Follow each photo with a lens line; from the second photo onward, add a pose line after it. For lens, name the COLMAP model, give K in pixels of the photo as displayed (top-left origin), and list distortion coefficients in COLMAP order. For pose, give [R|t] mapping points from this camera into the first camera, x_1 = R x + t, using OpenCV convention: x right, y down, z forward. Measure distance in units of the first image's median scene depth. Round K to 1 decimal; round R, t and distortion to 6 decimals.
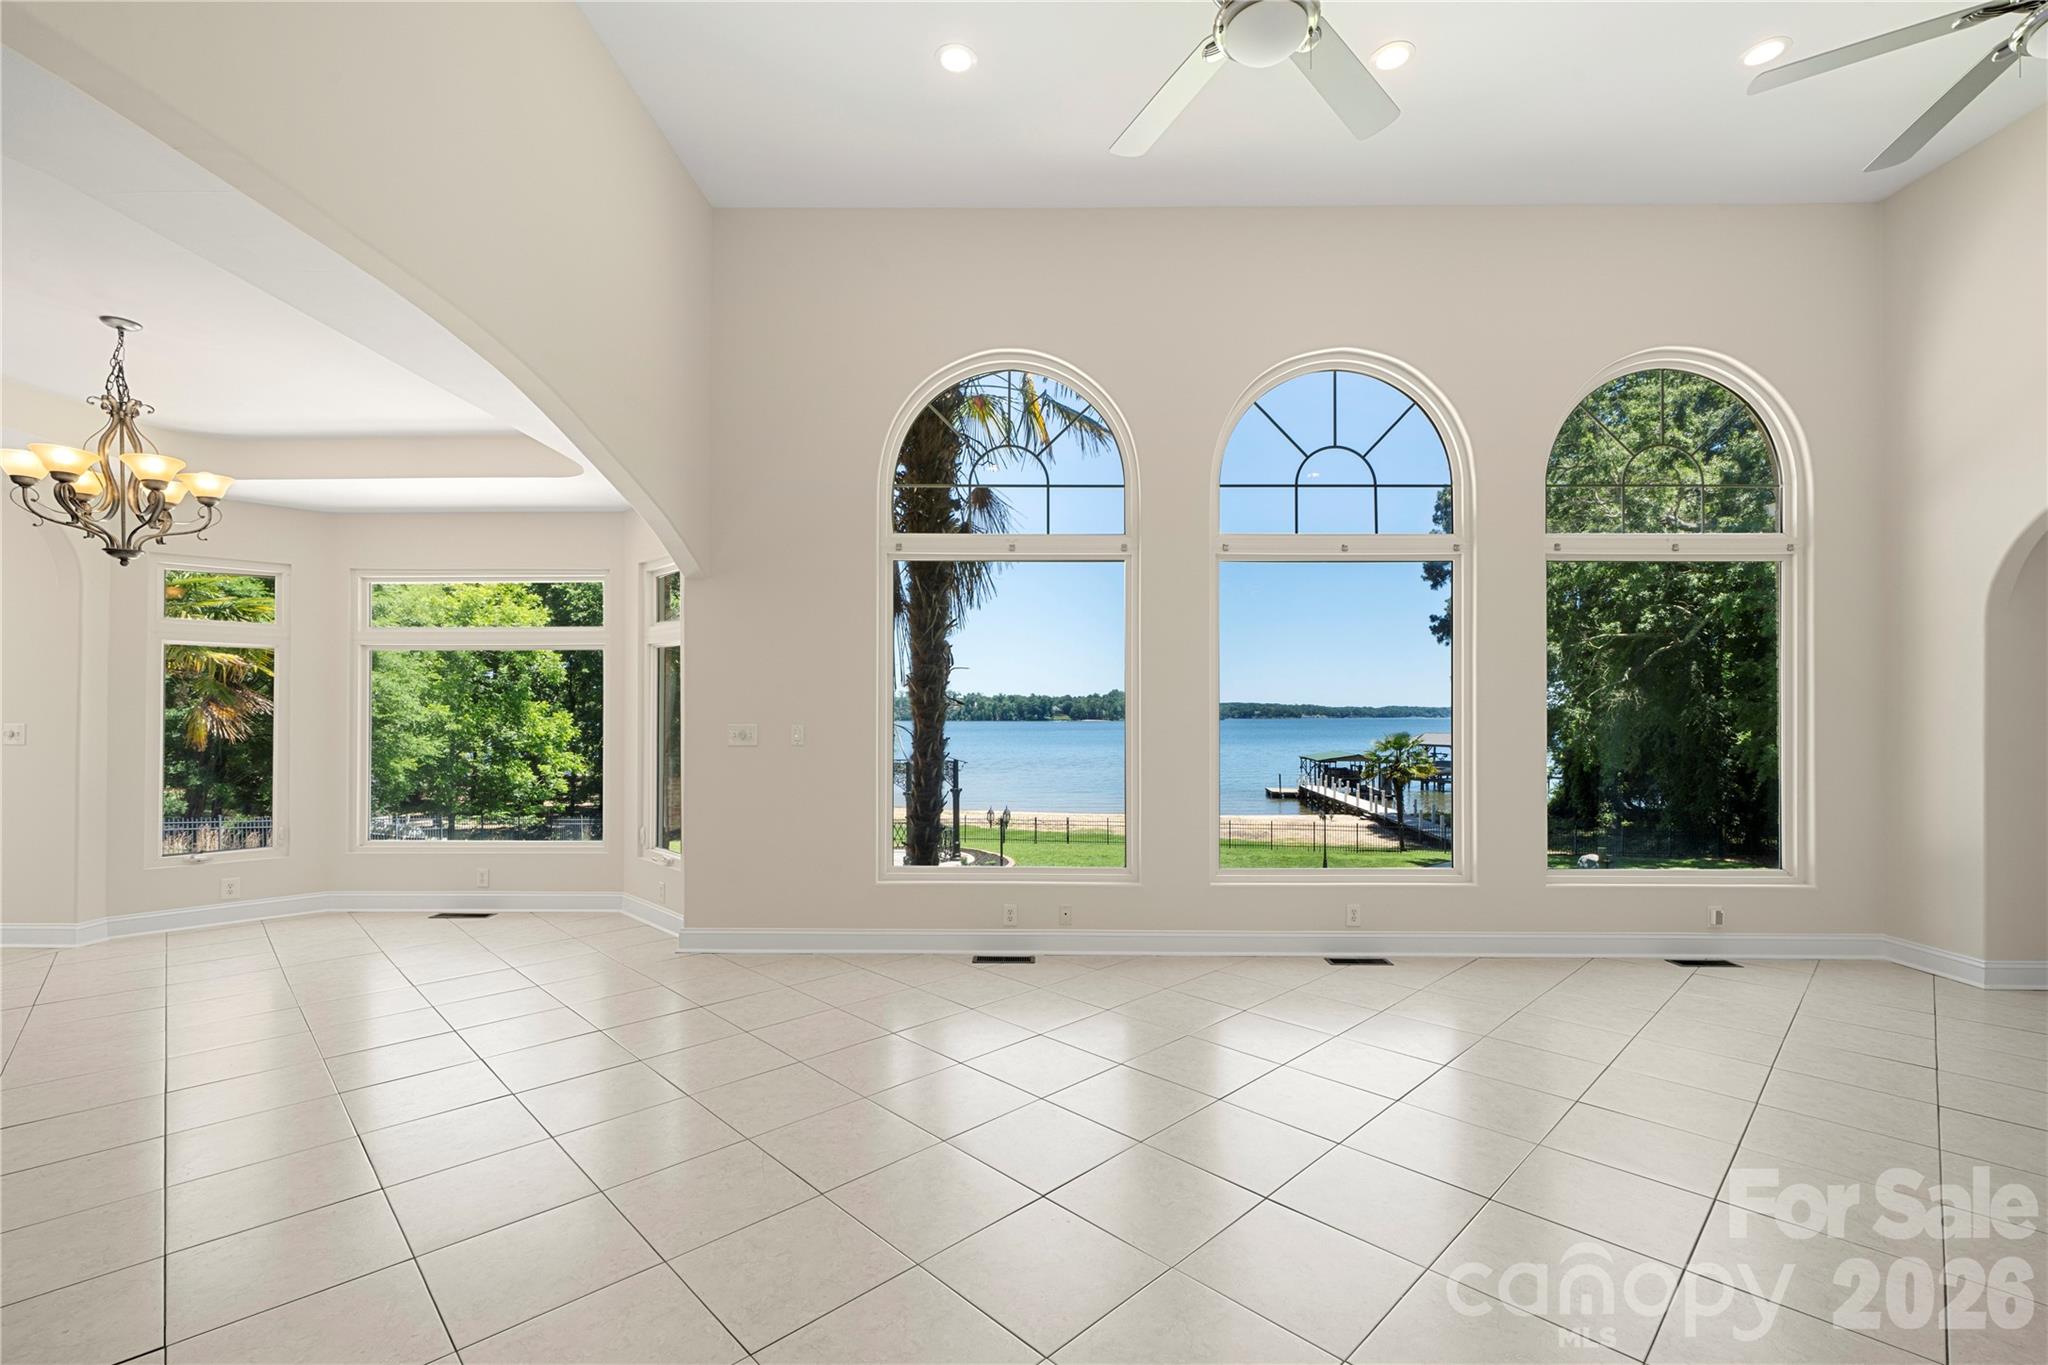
lens RADIAL K [[884.4, 0, 1022.1], [0, 884.4, 711.2], [0, 0, 1]] dist [-0.000875, 0.000040]
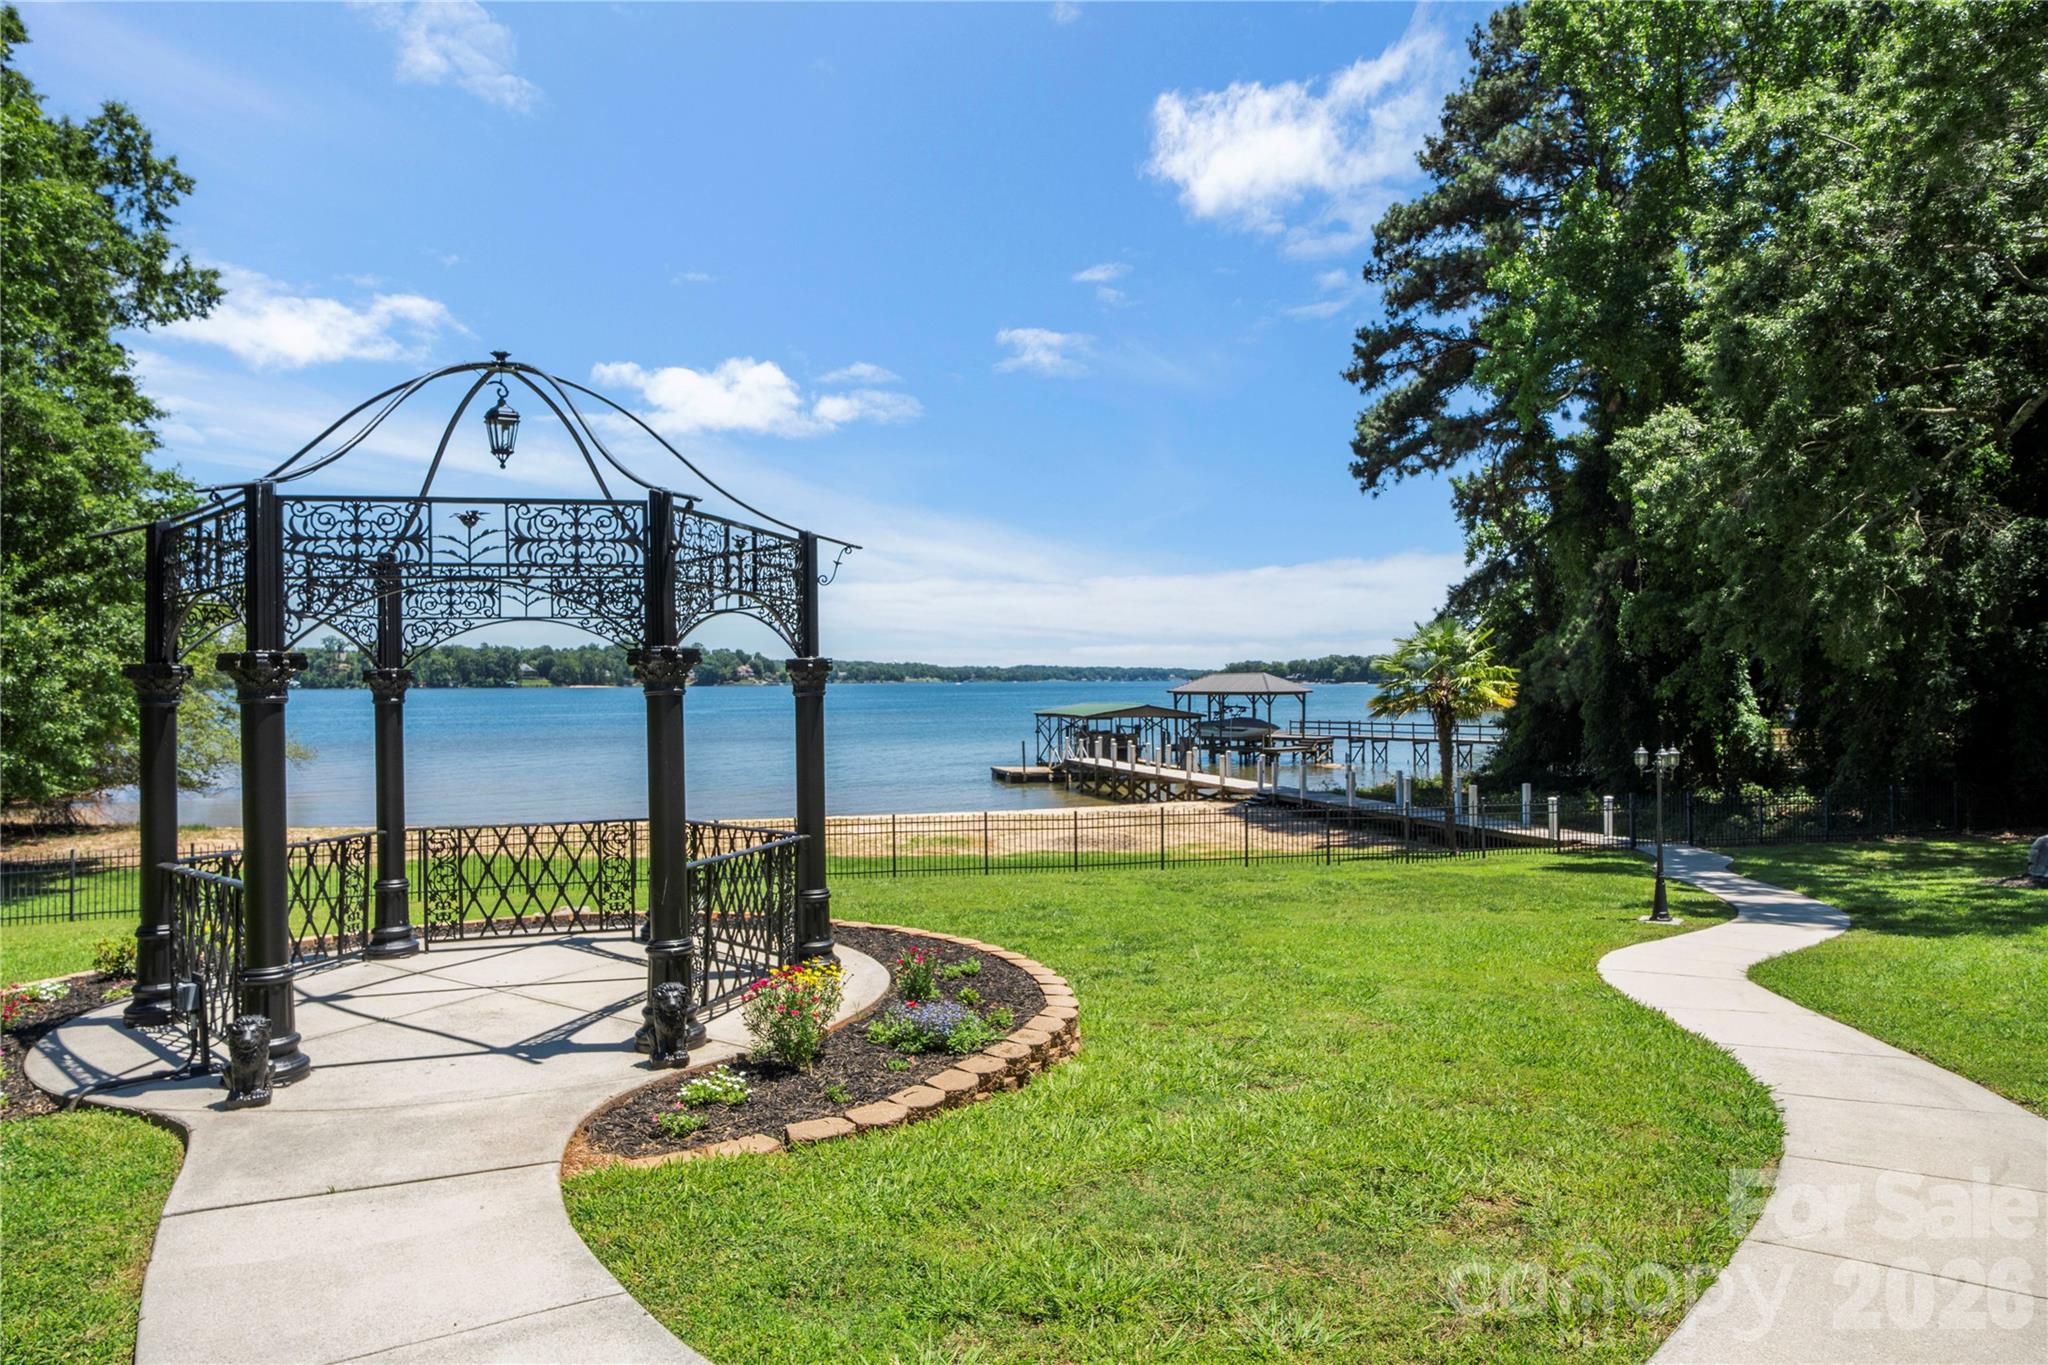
lens RADIAL K [[1328.0, 0, 1005.3], [0, 1328.0, 663.6], [0, 0, 1]] dist [-0.004437, 0.000297]
pose [[0.924003, 0.000303, 0.382385, -0.101300], [0.003386, 0.999954, -0.008974, 0.058542], [-0.382370, 0.009587, 0.923960, 0.420183]]
